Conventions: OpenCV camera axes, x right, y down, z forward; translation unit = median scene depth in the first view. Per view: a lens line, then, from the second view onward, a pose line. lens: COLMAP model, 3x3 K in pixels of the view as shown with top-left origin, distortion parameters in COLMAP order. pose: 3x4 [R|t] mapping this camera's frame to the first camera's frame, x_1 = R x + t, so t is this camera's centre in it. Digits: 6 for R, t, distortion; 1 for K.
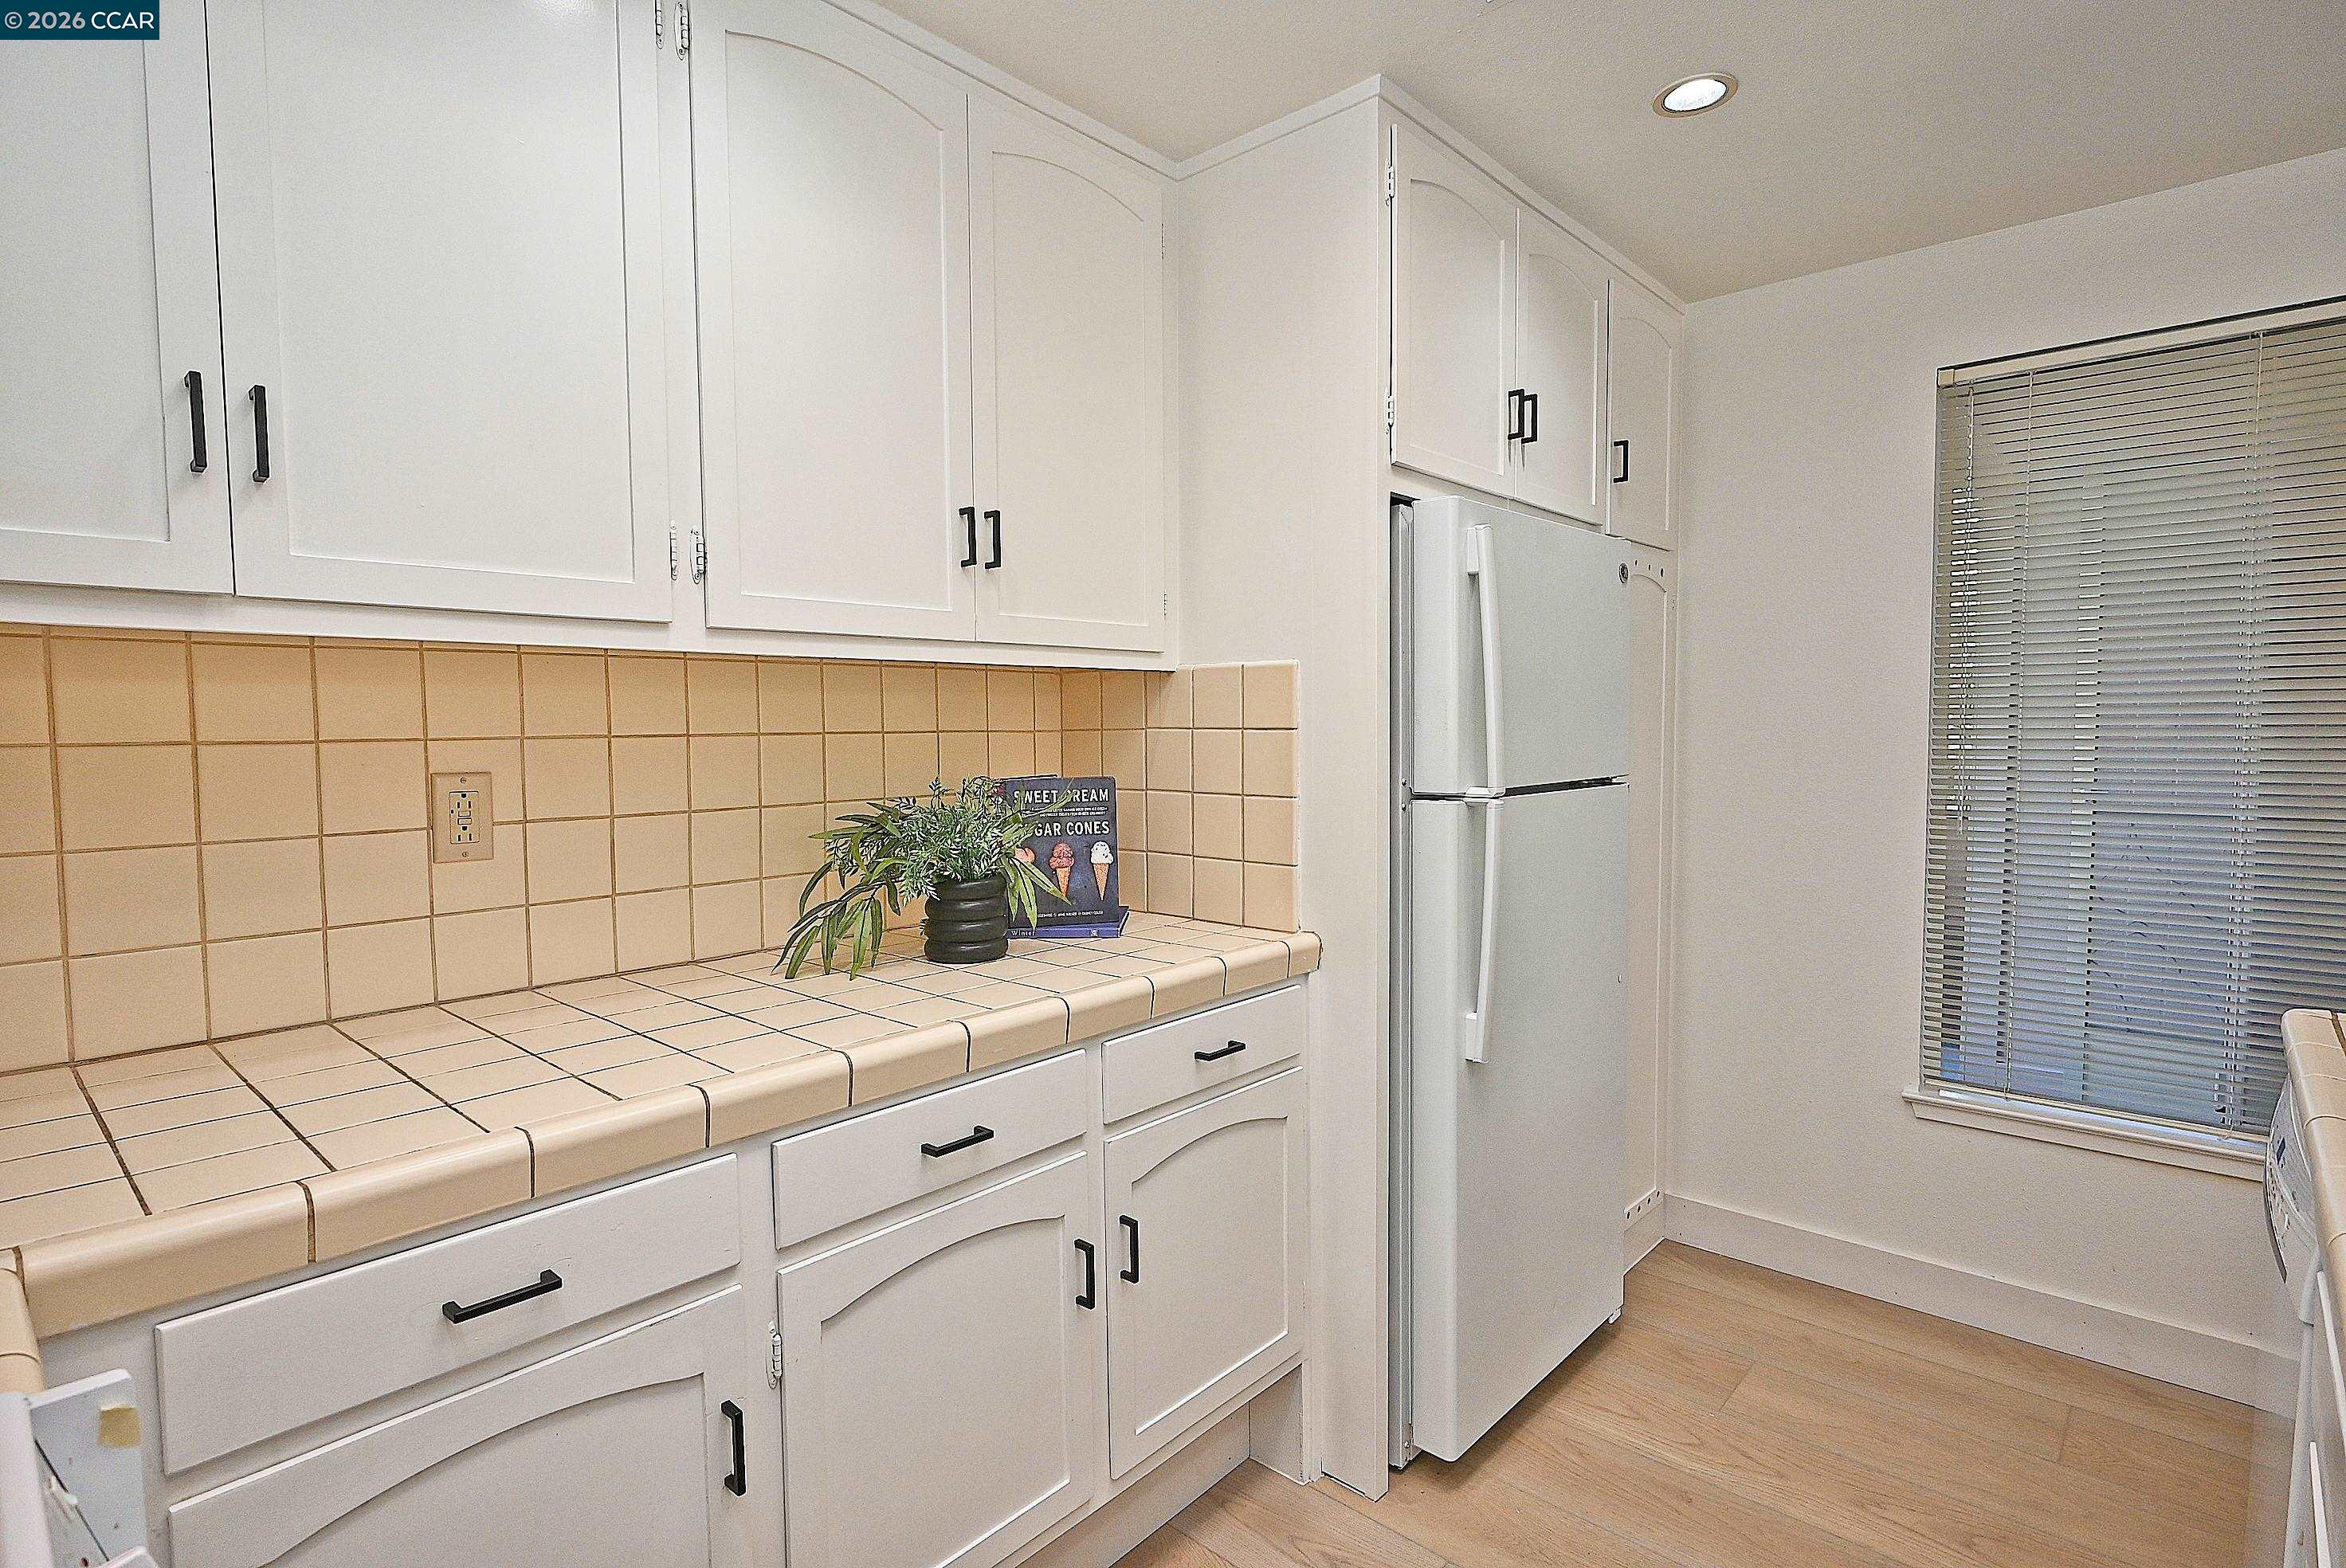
lens RADIAL K [[1155.8, 0, 1171.6], [0, 1155.8, 787.6], [0, 0, 1]] dist [-0.007724, 0.003929]
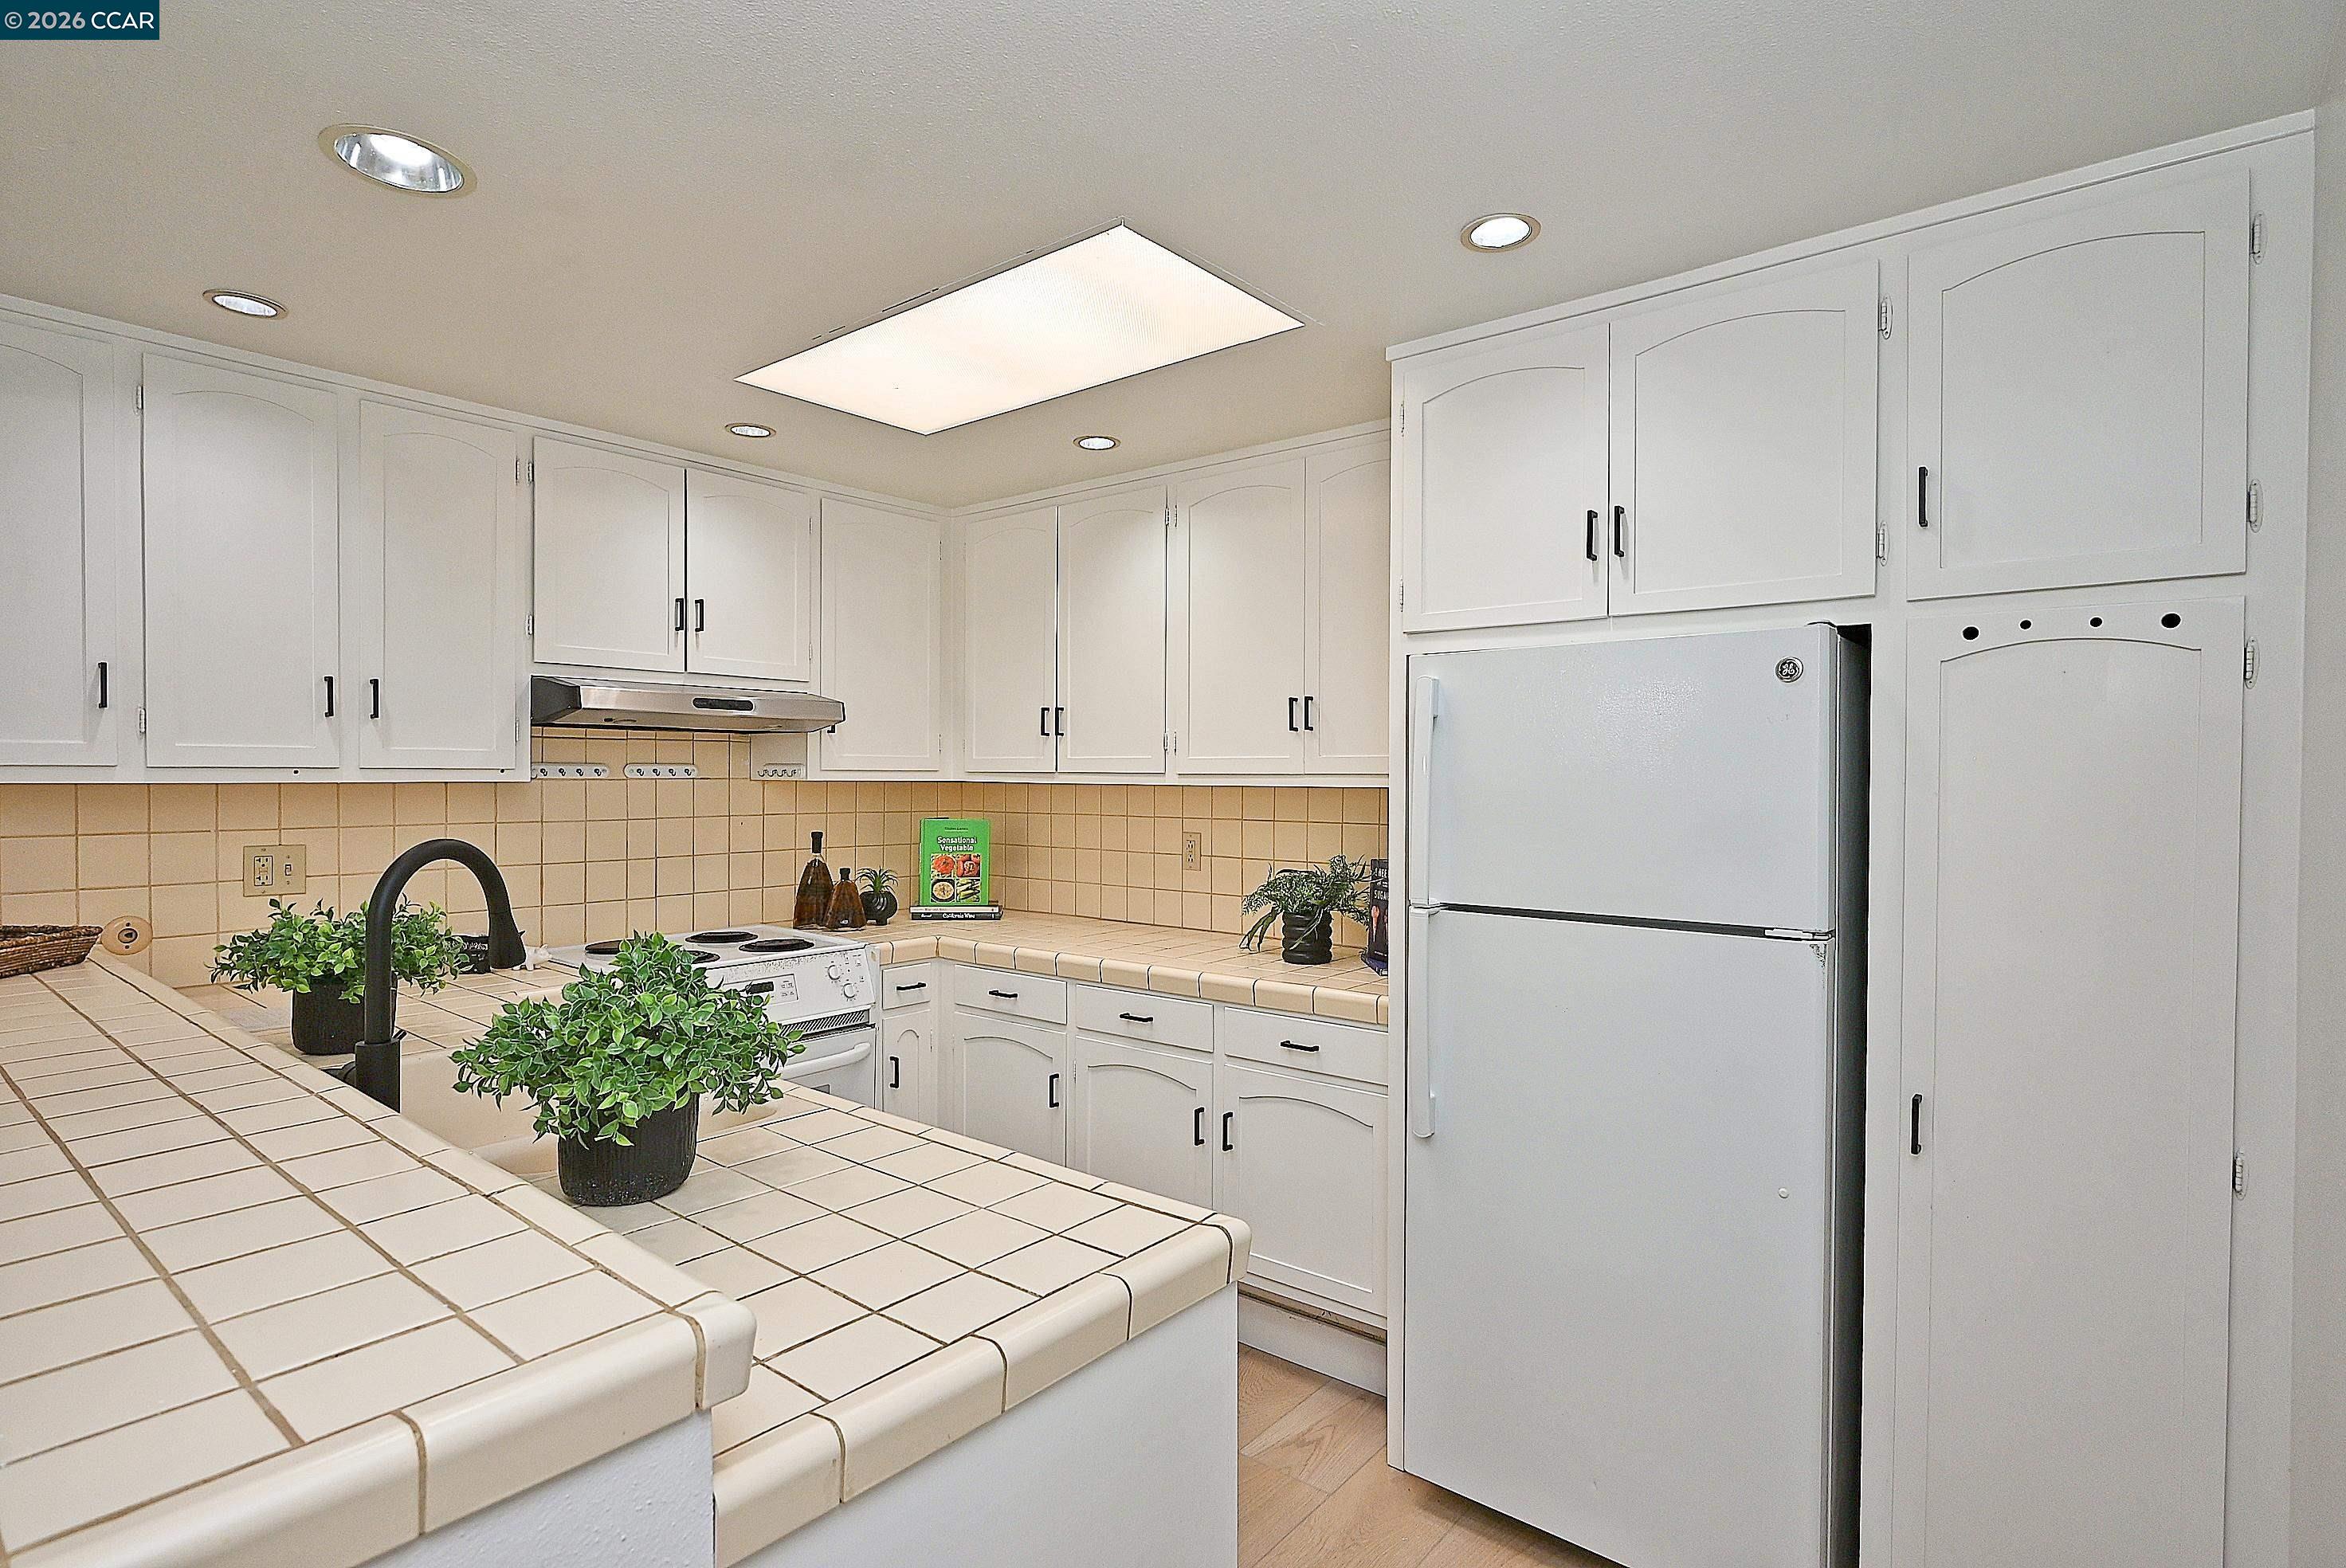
lens RADIAL K [[1155.8, 0, 1171.6], [0, 1155.8, 787.6], [0, 0, 1]] dist [-0.007724, 0.003929]
pose [[0.054977, 0.020924, -0.998268, 1.682259], [-0.059129, 0.998094, 0.017664, -0.139209], [0.996735, 0.058056, 0.056109, 0.797955]]
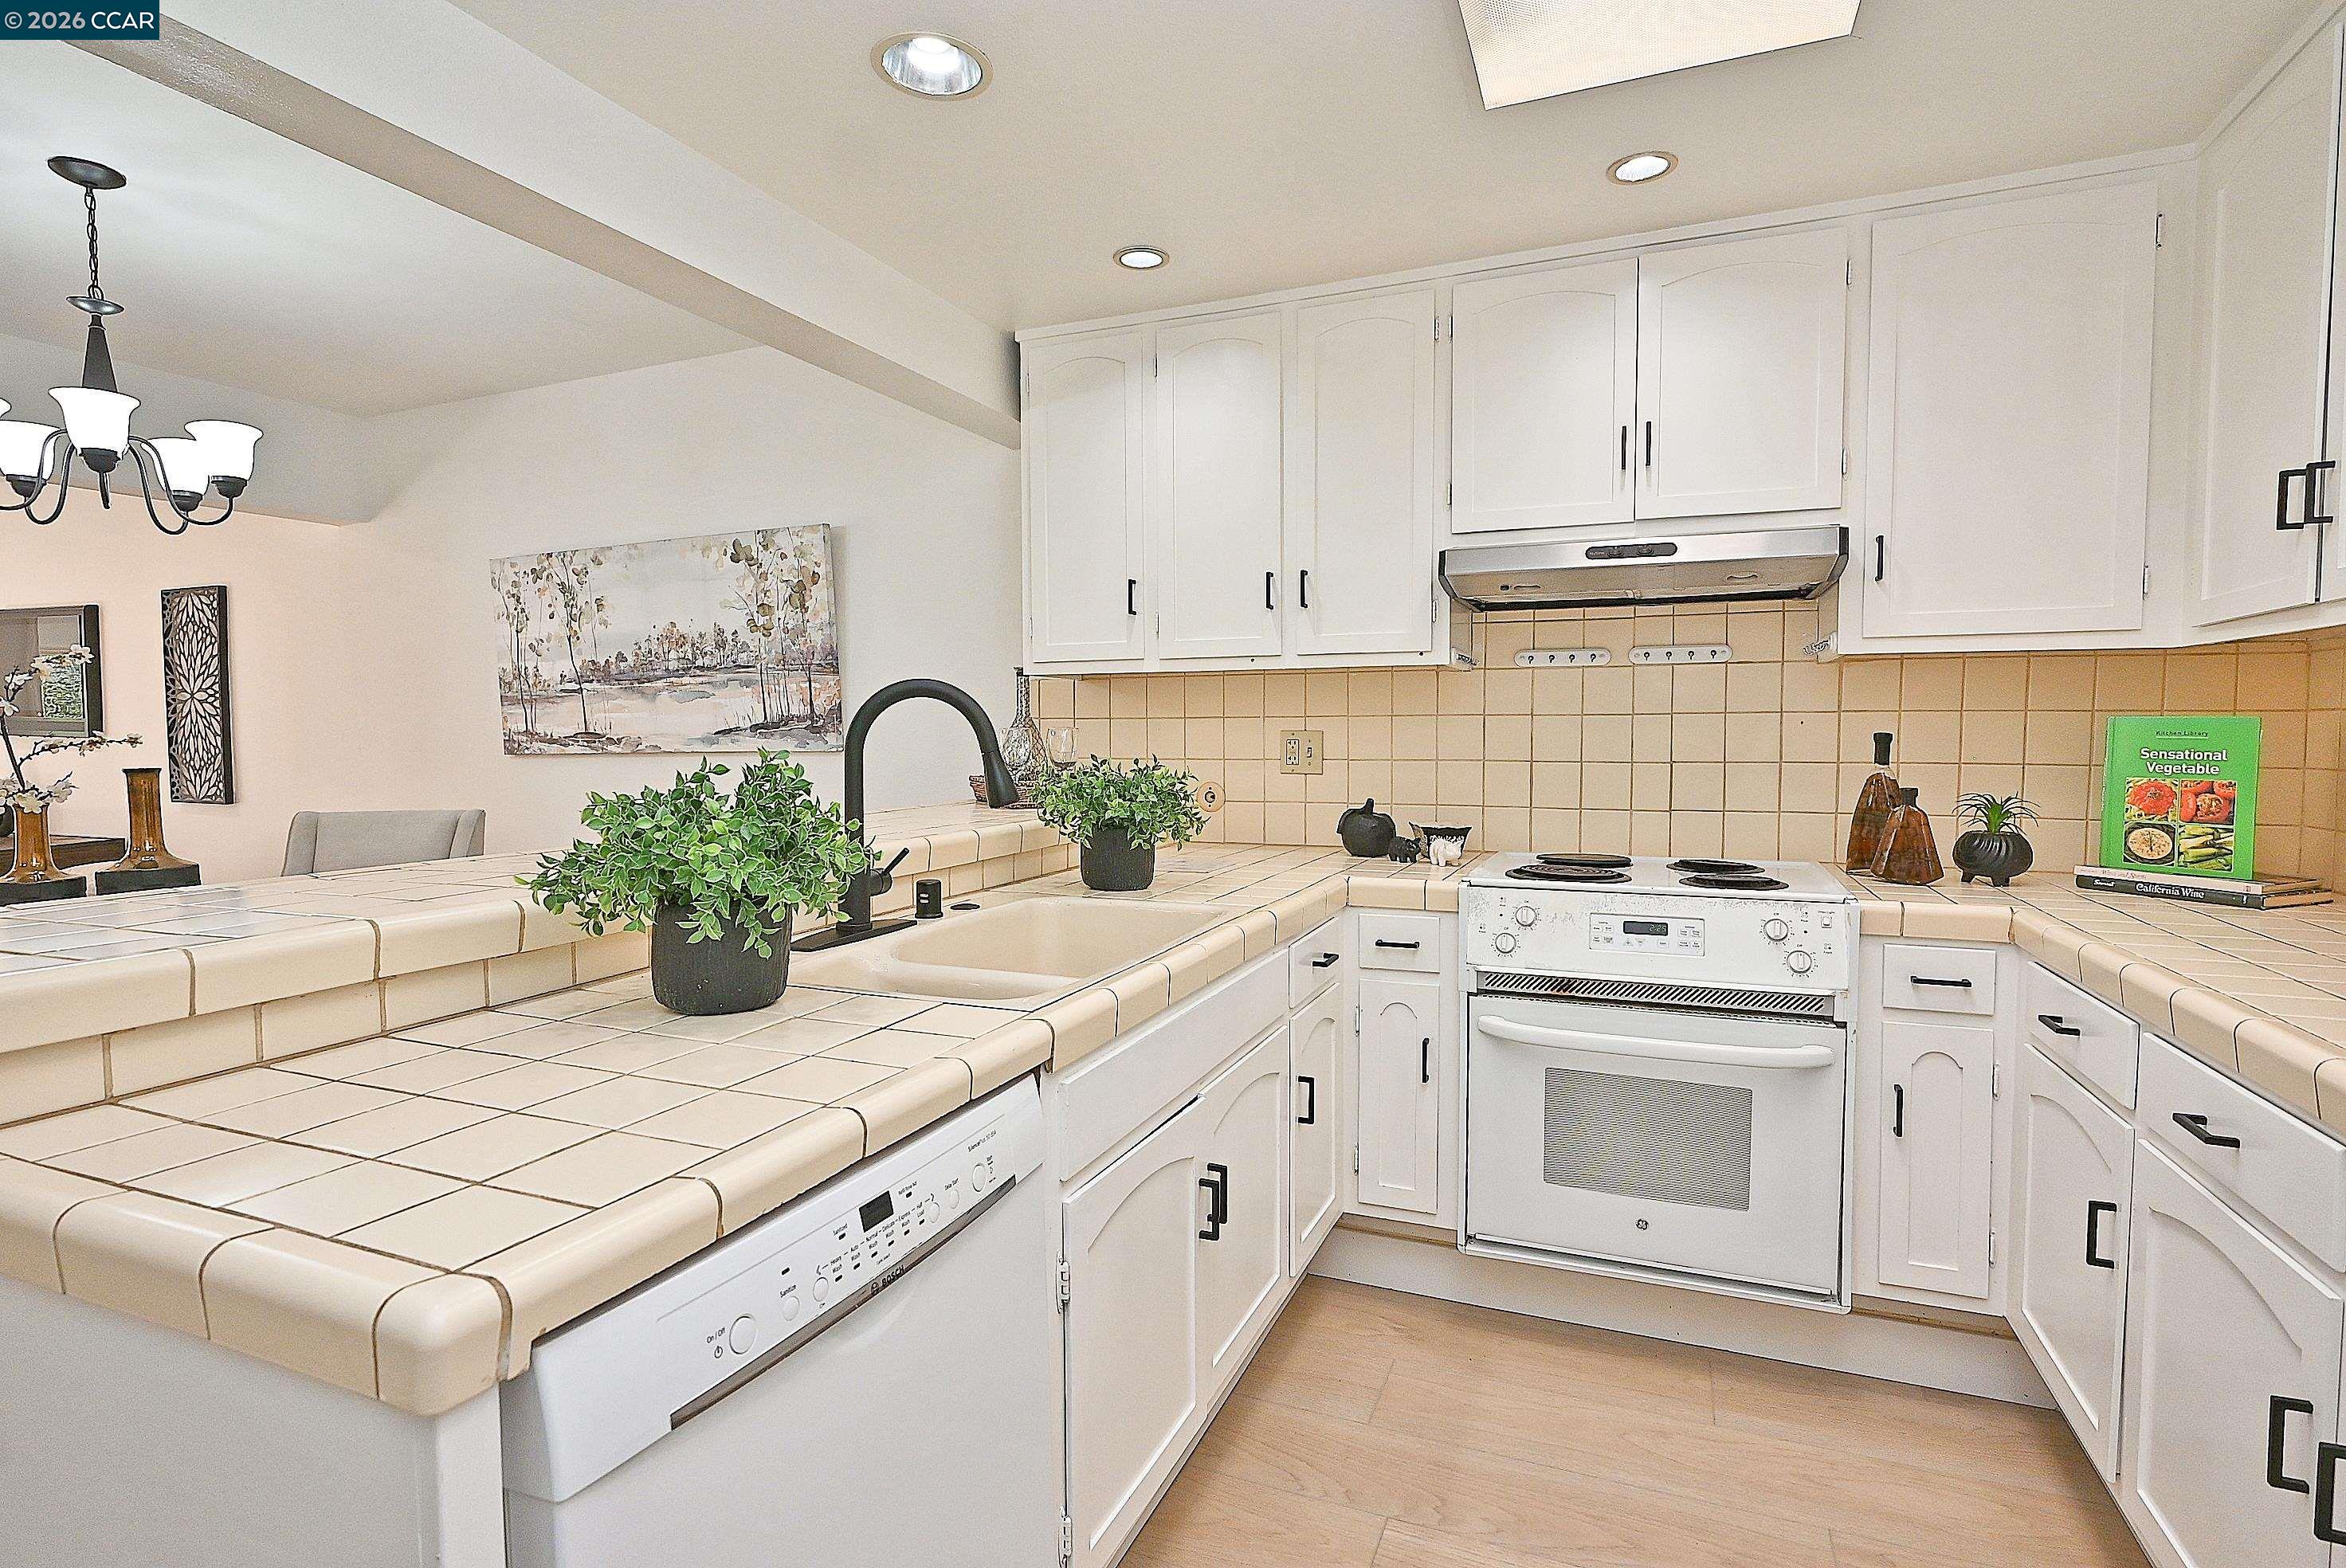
lens RADIAL K [[1155.8, 0, 1171.6], [0, 1155.8, 787.6], [0, 0, 1]] dist [-0.007724, 0.003929]
pose [[-0.942329, 0.027301, -0.333573, 0.772980], [-0.007431, 0.994715, 0.102405, -0.047958], [0.334605, 0.098978, -0.937146, 1.355002]]
